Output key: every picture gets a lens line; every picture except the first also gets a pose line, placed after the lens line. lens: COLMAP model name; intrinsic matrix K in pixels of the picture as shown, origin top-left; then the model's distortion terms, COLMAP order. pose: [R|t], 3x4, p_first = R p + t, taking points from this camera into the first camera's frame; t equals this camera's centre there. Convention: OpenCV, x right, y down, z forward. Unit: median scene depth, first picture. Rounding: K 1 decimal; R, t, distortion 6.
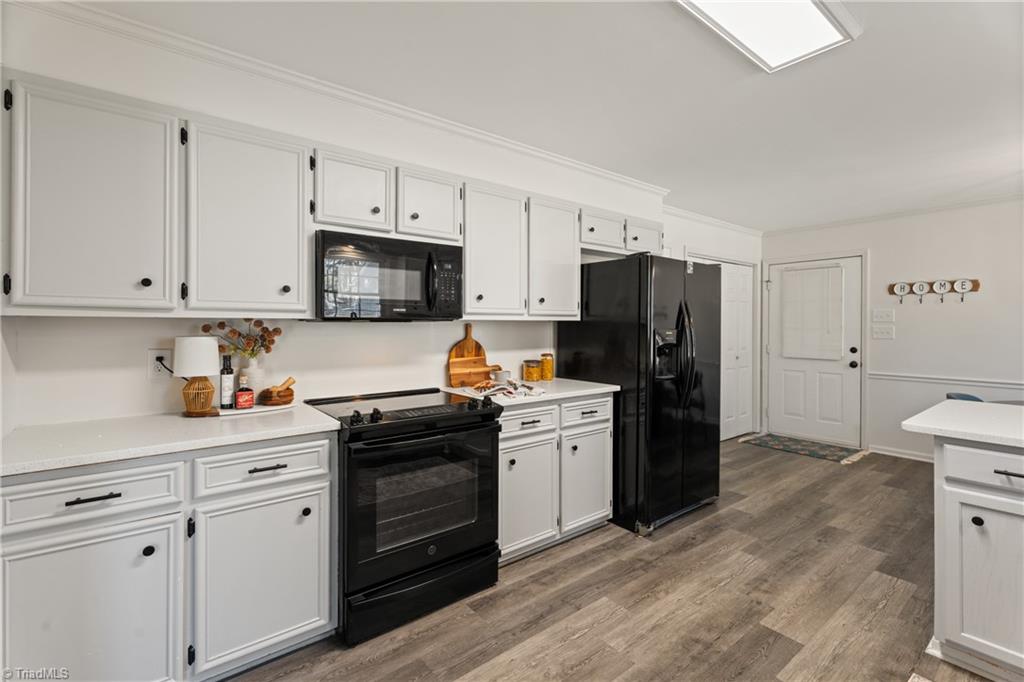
lens RADIAL K [[460.6, 0, 512.8], [0, 460.6, 323.9], [0, 0, 1]] dist [0.003544, -0.000167]
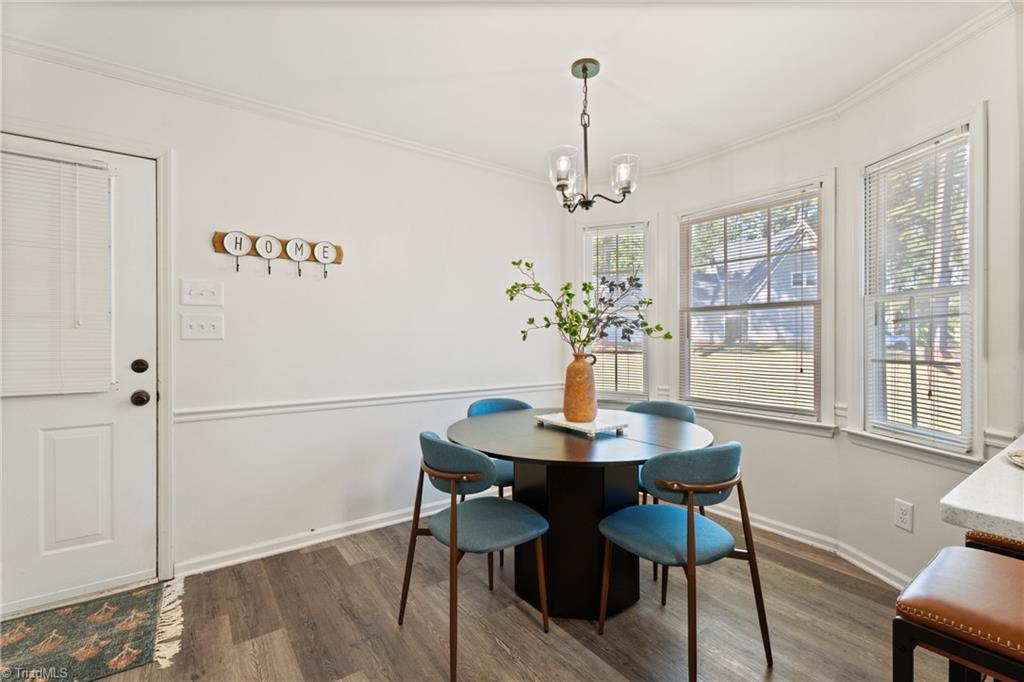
lens RADIAL K [[460.6, 0, 515.5], [0, 460.6, 340.7], [0, 0, 1]] dist [0.003544, -0.000167]
pose [[0.051633, -0.001833, 0.998664, 0.570226], [-0.001740, 0.999997, 0.001925, 0.056702], [-0.998665, -0.001837, 0.051630, 1.126297]]
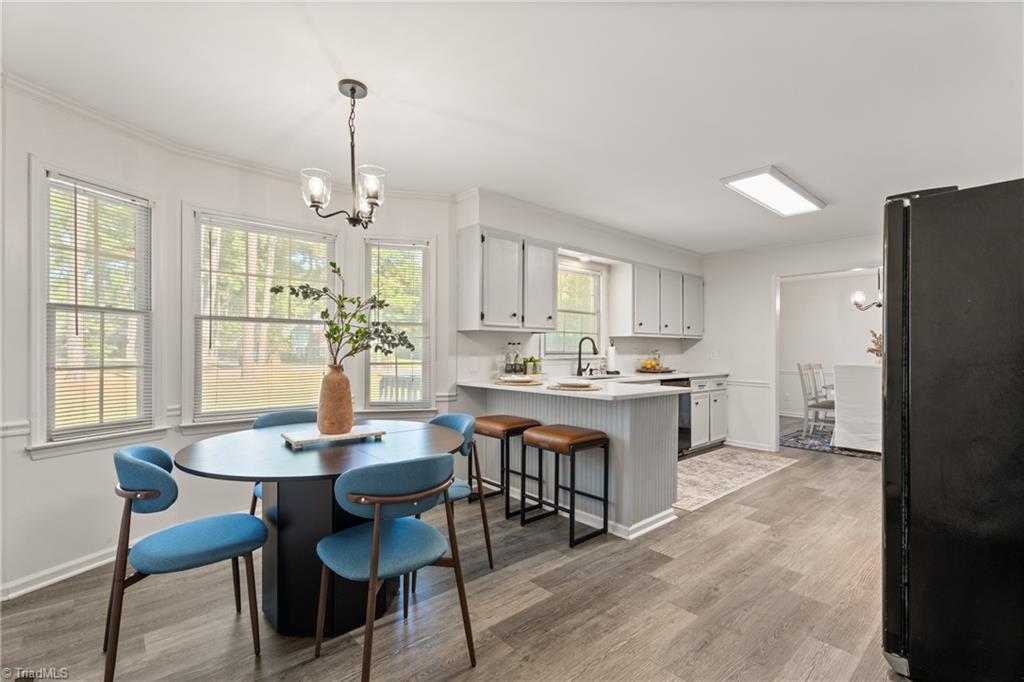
lens RADIAL K [[460.6, 0, 510.1], [0, 460.6, 351.0], [0, 0, 1]] dist [0.003544, -0.000167]
pose [[-0.998487, -0.008442, -0.054341, 1.129748], [-0.008584, 0.999960, 0.002398, 0.049295], [0.054318, 0.002861, -0.998520, 1.883086]]
